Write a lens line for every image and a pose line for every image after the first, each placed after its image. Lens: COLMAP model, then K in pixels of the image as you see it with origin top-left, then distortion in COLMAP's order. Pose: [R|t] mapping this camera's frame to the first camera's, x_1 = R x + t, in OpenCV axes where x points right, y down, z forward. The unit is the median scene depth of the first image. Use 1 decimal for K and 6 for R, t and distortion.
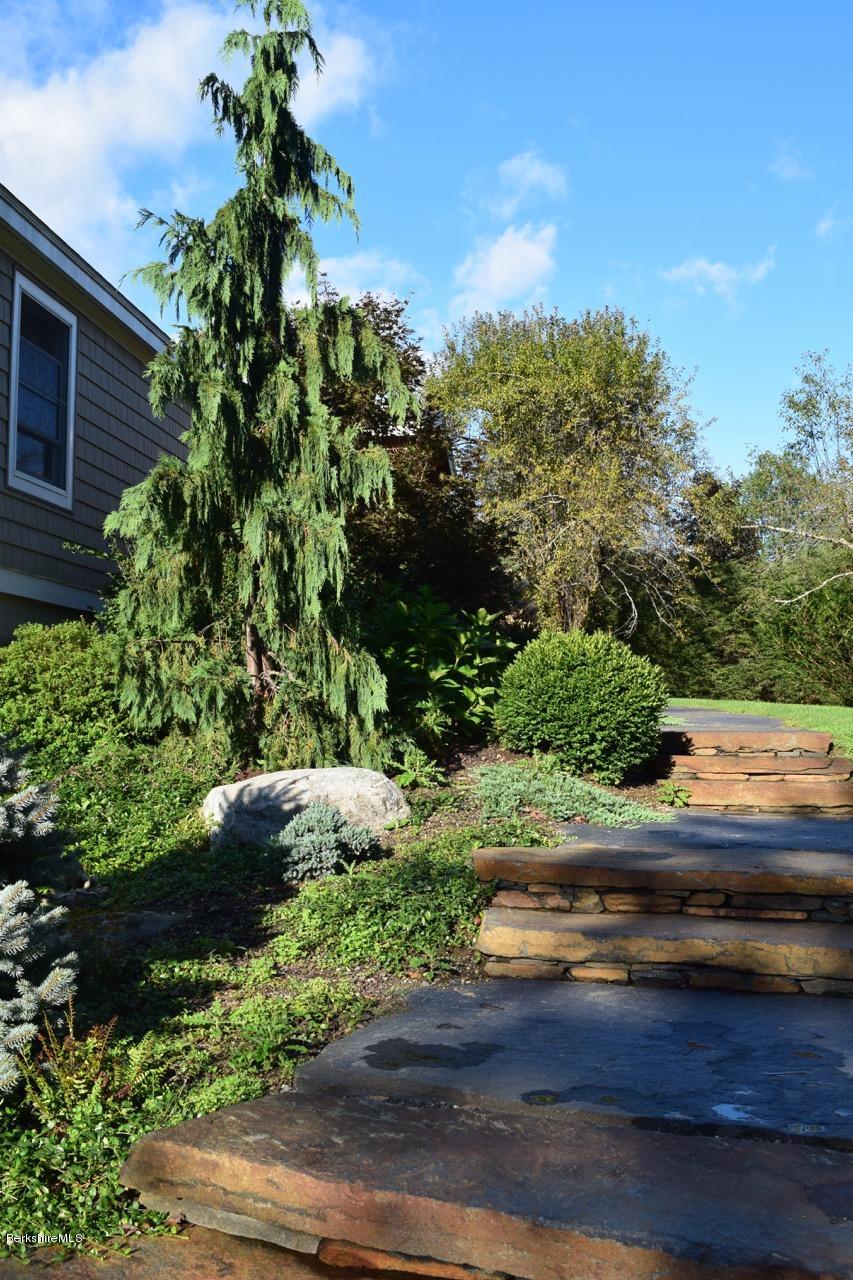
lens RADIAL K [[1300.5, 0, 426.5], [0, 1300.5, 640.0], [0, 0, 1]] dist [0.000931, 0.004220]
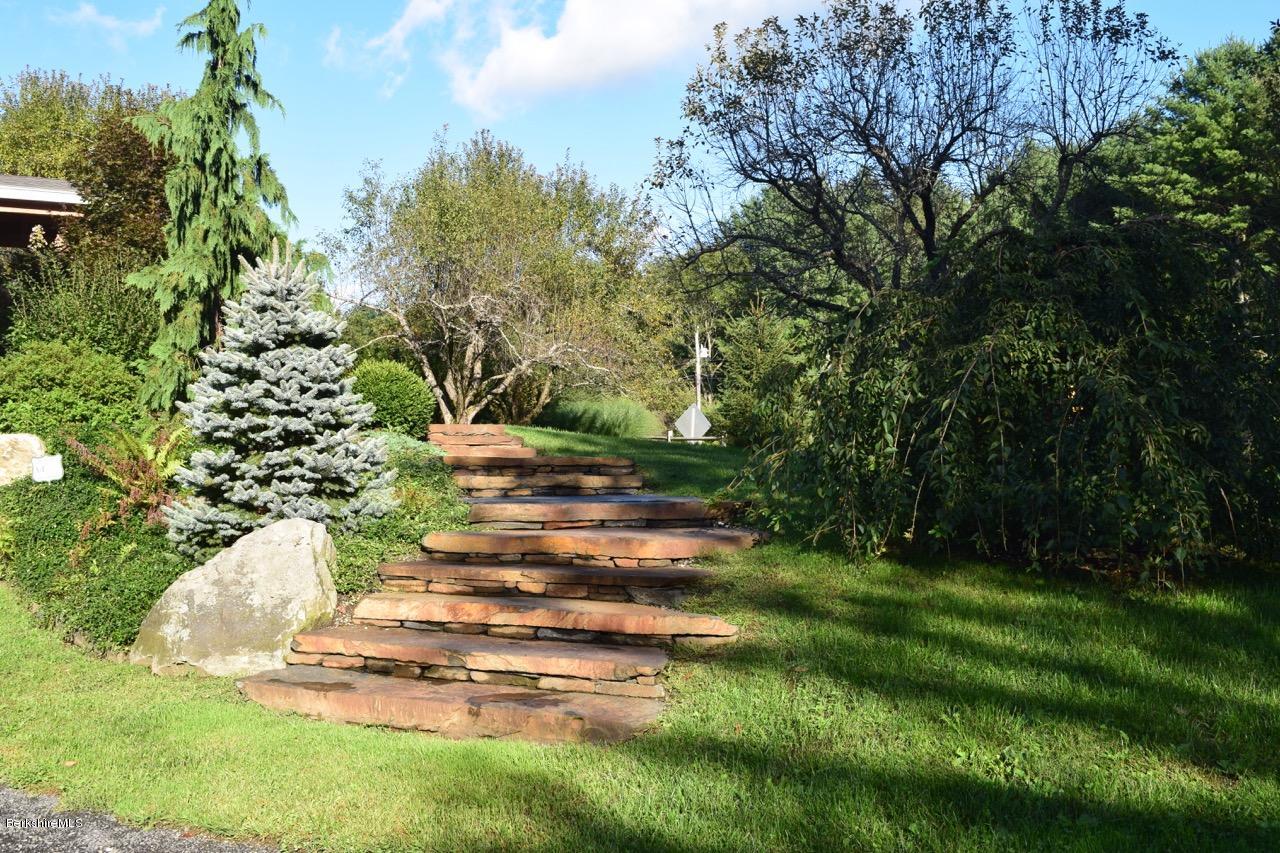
lens RADIAL K [[1300.5, 0, 640.0], [0, 1300.5, 426.5], [0, 0, 1]] dist [0.000931, 0.004220]
pose [[0.832234, 0.013131, 0.554269, -0.279589], [-0.023579, 0.999653, 0.011722, 0.026139], [-0.553922, -0.022825, 0.832255, -0.312735]]
